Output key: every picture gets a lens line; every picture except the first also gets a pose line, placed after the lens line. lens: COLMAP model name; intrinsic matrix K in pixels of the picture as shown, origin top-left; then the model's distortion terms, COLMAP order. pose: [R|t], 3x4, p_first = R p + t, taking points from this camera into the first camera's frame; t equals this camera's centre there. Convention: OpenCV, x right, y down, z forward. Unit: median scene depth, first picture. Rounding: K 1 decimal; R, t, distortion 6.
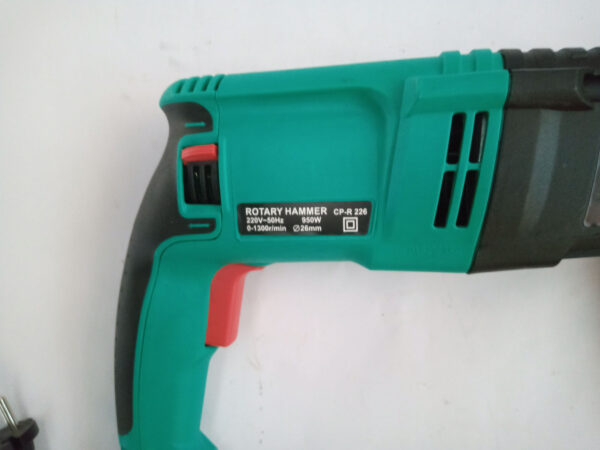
lens RADIAL K [[501.9, 0, 300.0], [0, 501.9, 225.0], [0, 0, 1]] dist [0.138081, -0.278993]
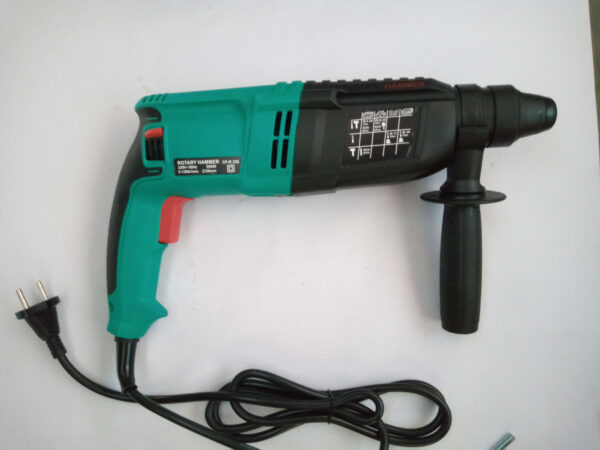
lens RADIAL K [[501.9, 0, 300.0], [0, 501.9, 225.0], [0, 0, 1]] dist [0.138081, -0.278993]
pose [[0.999957, -0.000552, 0.009214, 0.340445], [0.001121, 0.998083, -0.061886, 0.329389], [-0.009162, 0.061894, 0.998041, -0.914535]]
